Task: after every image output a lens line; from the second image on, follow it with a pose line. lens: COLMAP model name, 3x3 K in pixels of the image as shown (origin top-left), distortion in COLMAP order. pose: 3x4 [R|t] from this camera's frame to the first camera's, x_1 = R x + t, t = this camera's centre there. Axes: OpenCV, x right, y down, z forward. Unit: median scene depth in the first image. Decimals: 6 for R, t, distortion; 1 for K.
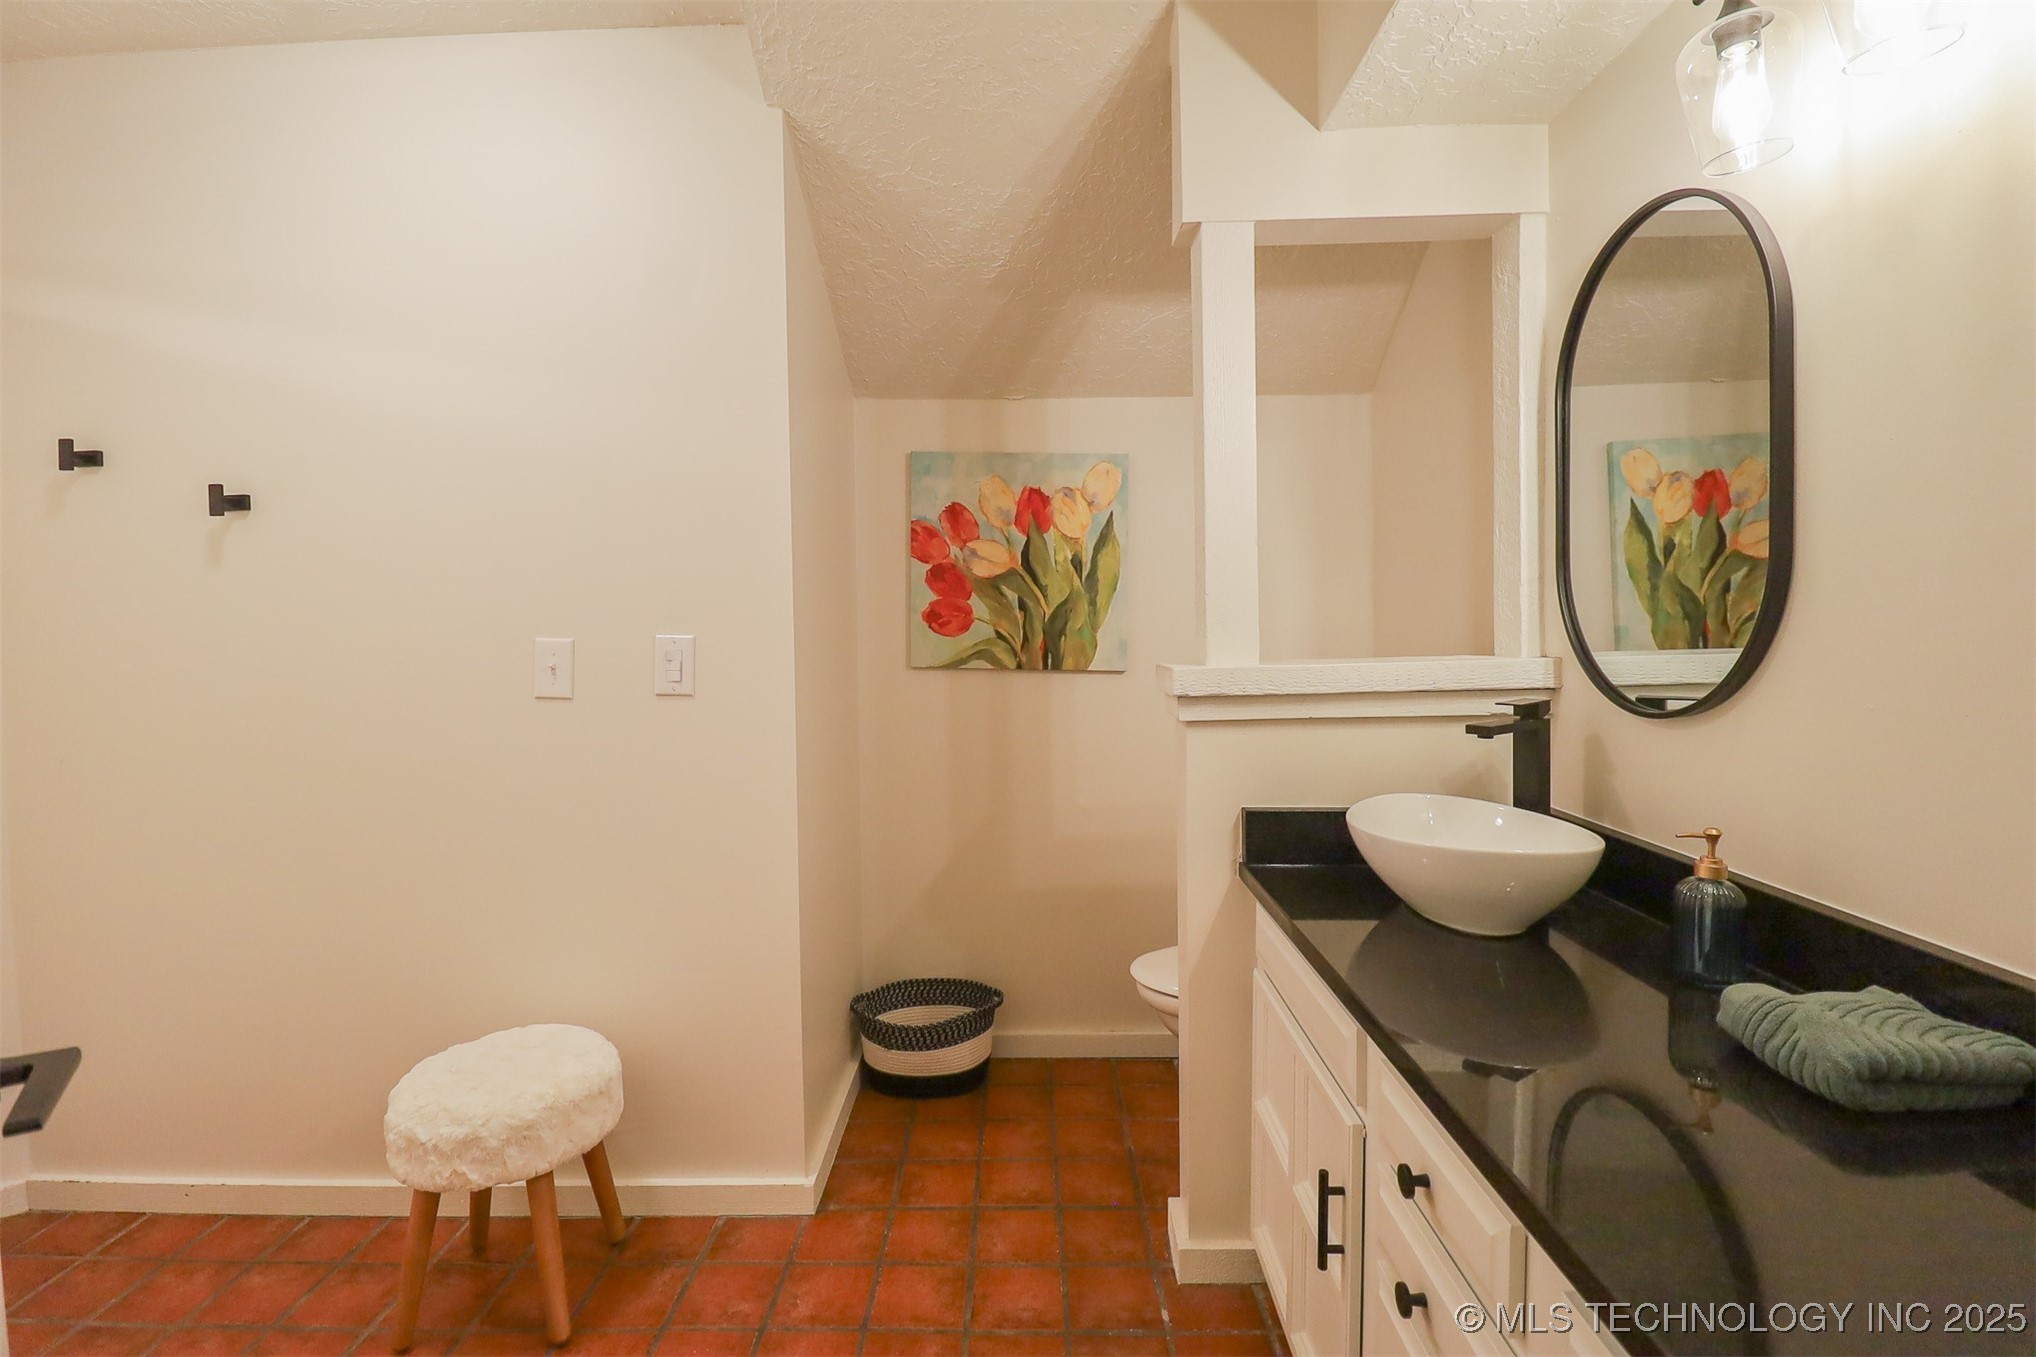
lens RADIAL K [[955.5, 0, 1015.1], [0, 955.5, 642.9], [0, 0, 1]] dist [0.014033, -0.018341]
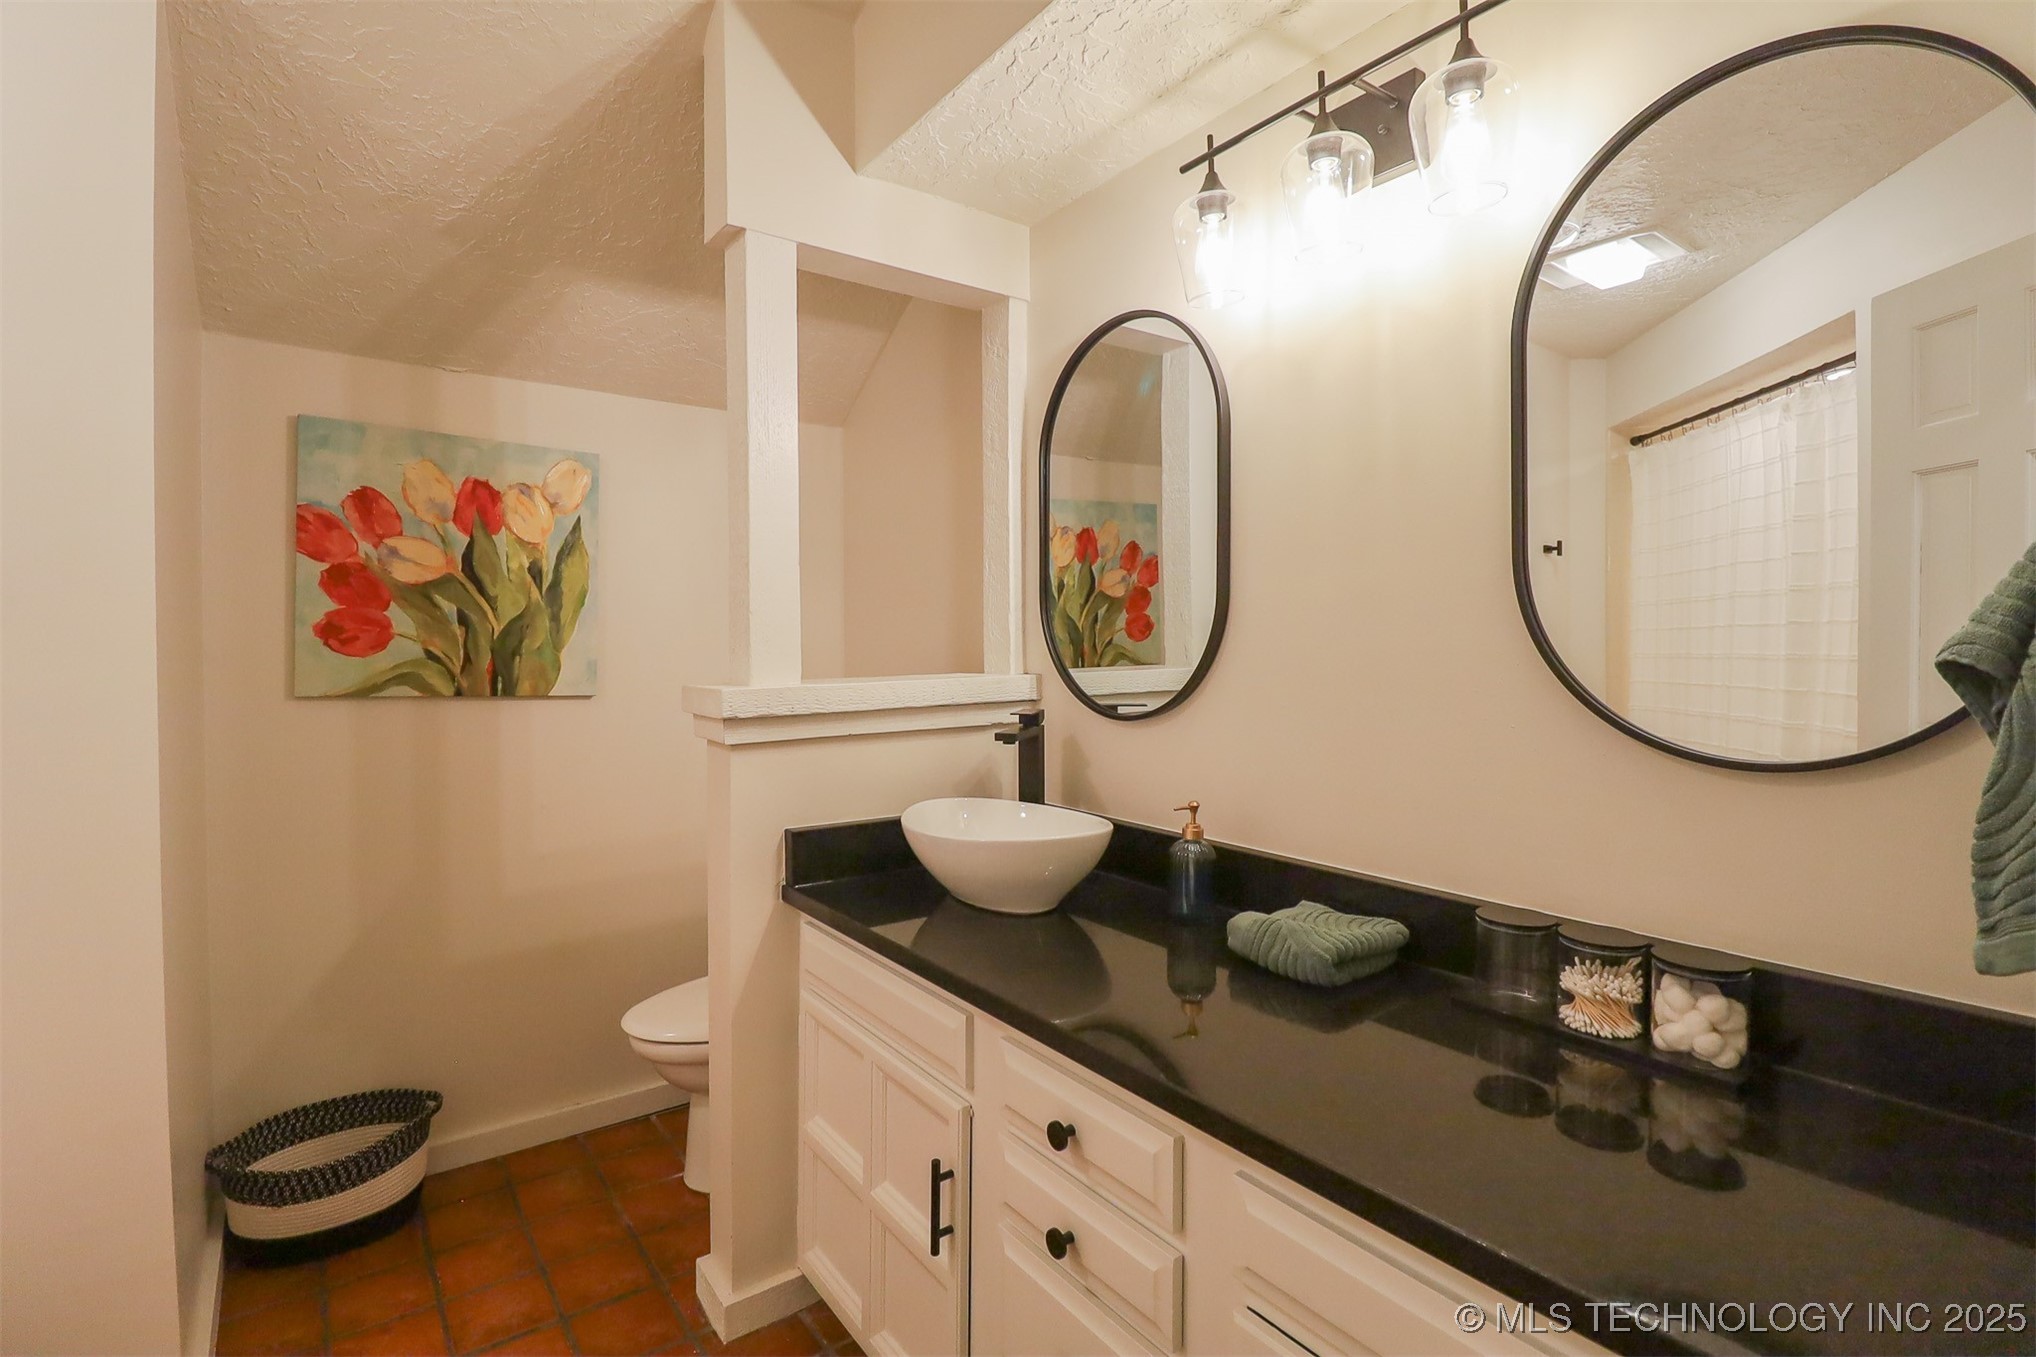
lens RADIAL K [[952.7, 0, 1020.4], [0, 952.7, 651.0], [0, 0, 1]] dist [0.024629, -0.027556]
pose [[0.793700, 0.005277, 0.608286, -0.121129], [0.004091, 0.999893, -0.014013, 0.002106], [-0.608296, 0.013611, 0.793594, 0.047140]]
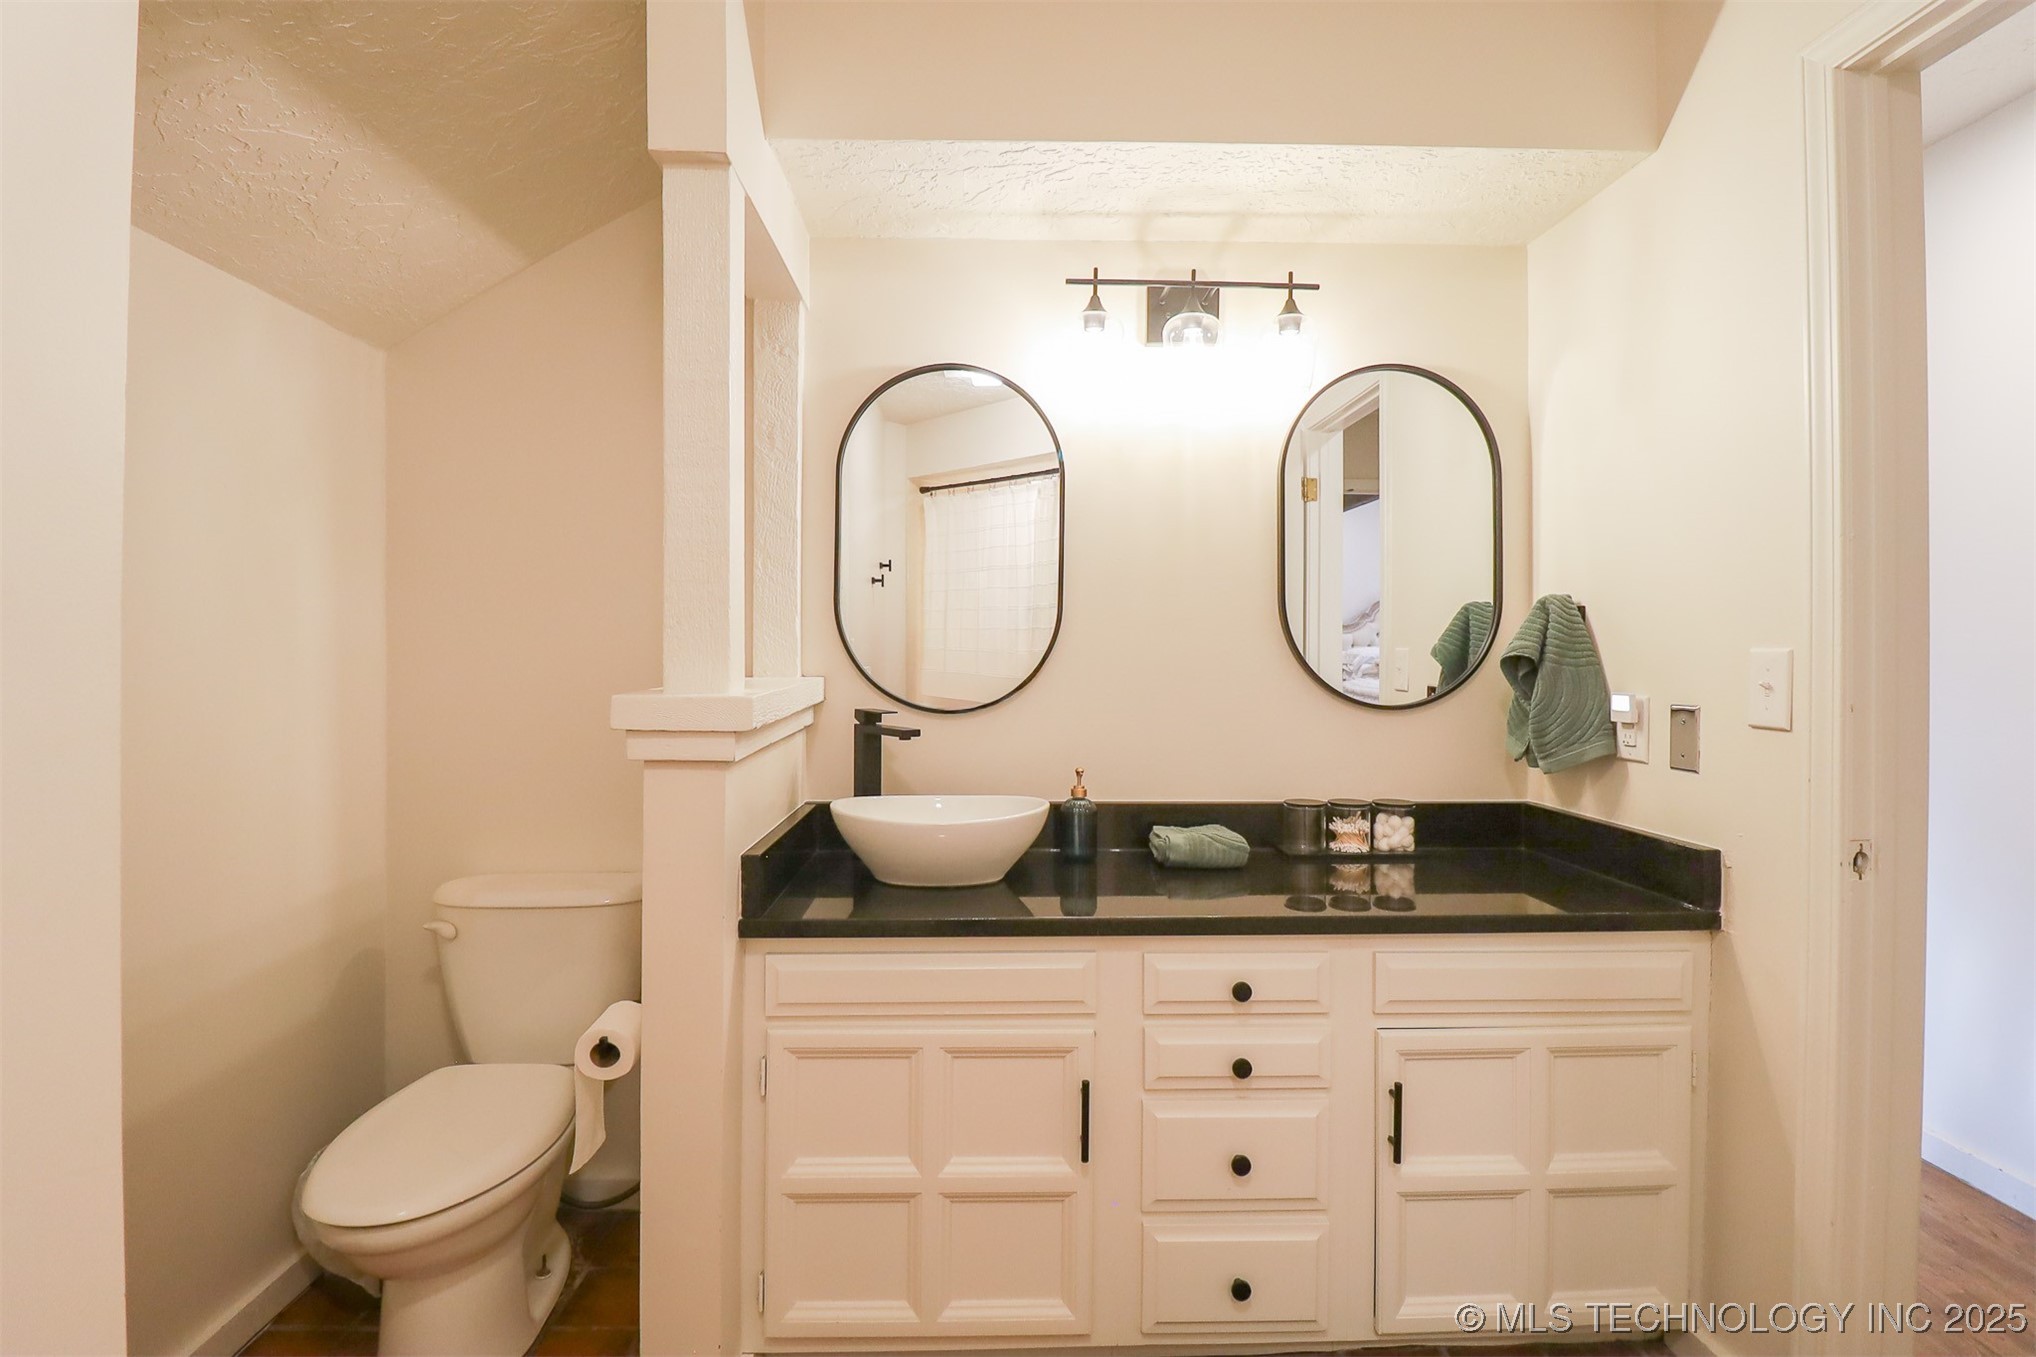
lens RADIAL K [[955.5, 0, 1015.1], [0, 955.5, 642.9], [0, 0, 1]] dist [0.014033, -0.018341]
pose [[-0.044618, 0.006193, 0.998985, -0.460343], [0.013535, 0.999893, -0.005594, -0.011018], [-0.998912, 0.013271, -0.044697, 0.554239]]
